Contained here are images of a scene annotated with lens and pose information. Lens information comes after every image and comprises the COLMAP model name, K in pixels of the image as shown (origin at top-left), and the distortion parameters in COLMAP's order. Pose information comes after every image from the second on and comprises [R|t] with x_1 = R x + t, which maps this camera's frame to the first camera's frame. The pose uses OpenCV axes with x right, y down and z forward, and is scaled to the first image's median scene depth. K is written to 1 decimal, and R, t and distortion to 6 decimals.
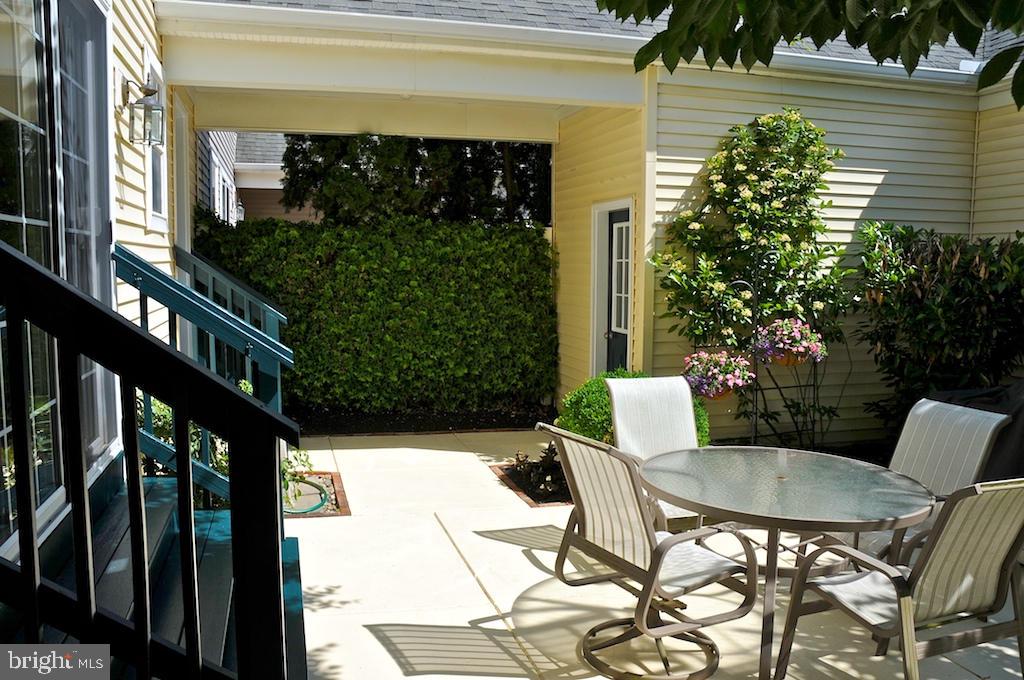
lens RADIAL K [[814.6, 0, 512.1], [0, 814.6, 338.6], [0, 0, 1]] dist [-0.132000, 0.043536]
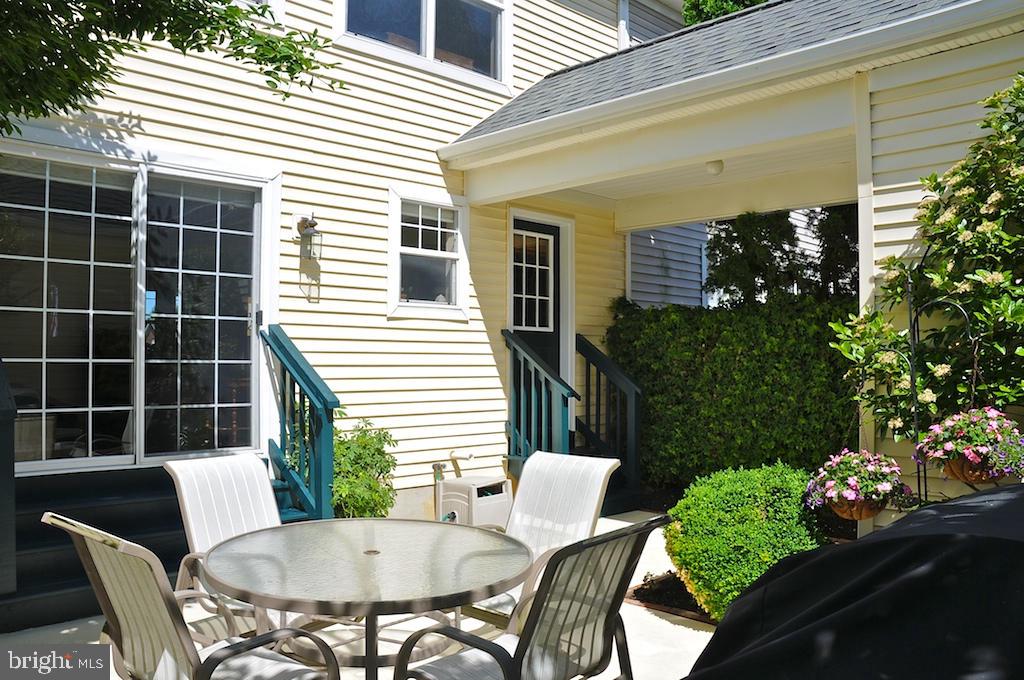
lens RADIAL K [[814.6, 0, 513.9], [0, 814.6, 346.4], [0, 0, 1]] dist [-0.132000, 0.043536]
pose [[0.495993, -0.025253, -0.867959, 0.583821], [-0.078791, 0.994145, -0.073949, 0.000950], [0.864744, 0.105065, 0.491099, 0.327633]]
